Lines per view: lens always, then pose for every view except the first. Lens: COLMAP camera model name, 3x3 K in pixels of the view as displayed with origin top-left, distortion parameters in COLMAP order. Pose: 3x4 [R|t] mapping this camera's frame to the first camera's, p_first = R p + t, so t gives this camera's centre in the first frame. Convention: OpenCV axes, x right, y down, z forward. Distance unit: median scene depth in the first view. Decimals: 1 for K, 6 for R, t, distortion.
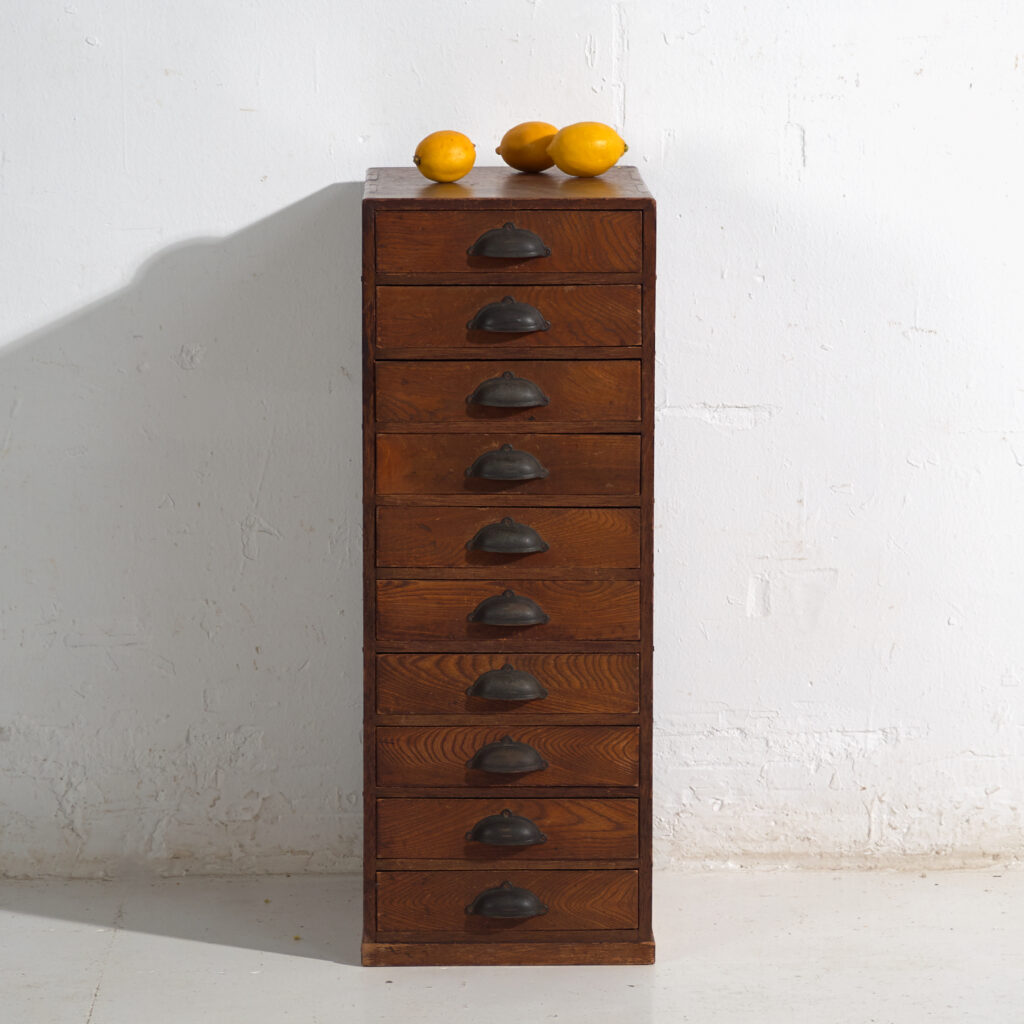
lens RADIAL K [[5244.7, 0, 516.0], [0, 5244.7, 514.8], [0, 0, 1]] dist [0.061234, 0.000000]
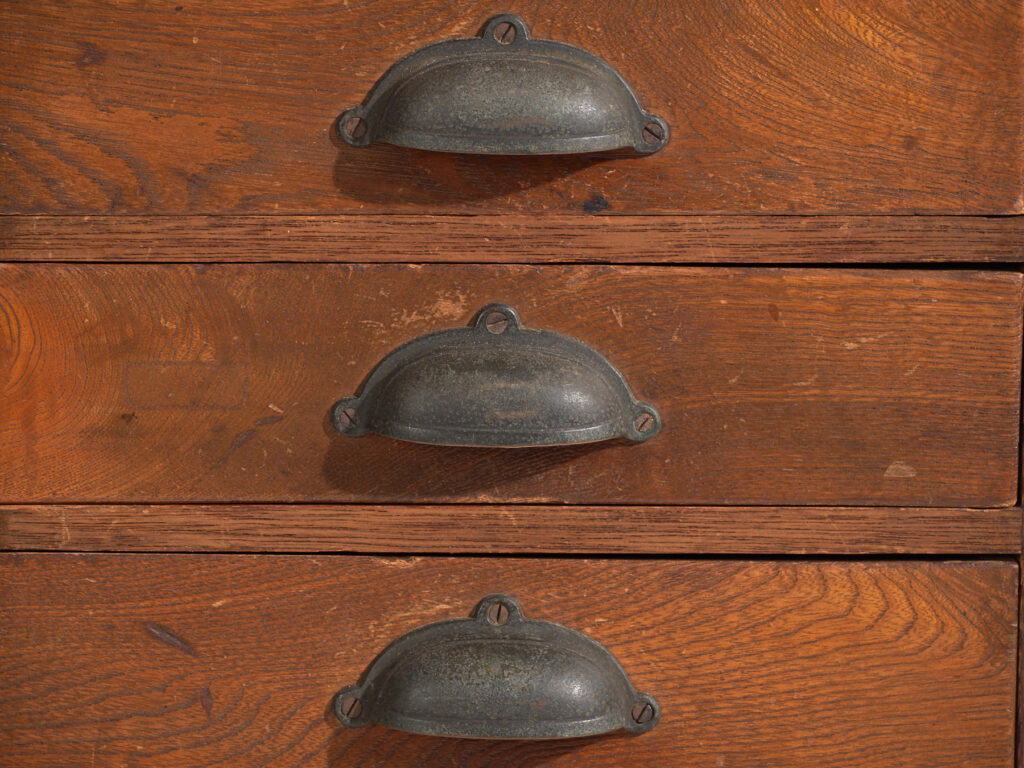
lens RADIAL K [[4953.4, 0, 511.6], [0, 4953.4, 382.0], [0, 0, 1]] dist [-0.239369, 0.000000]
pose [[0.999130, 0.002606, 0.041629, -0.010850], [-0.001705, 0.999764, -0.021669, -0.004687], [-0.041676, 0.021579, 0.998898, 0.762405]]
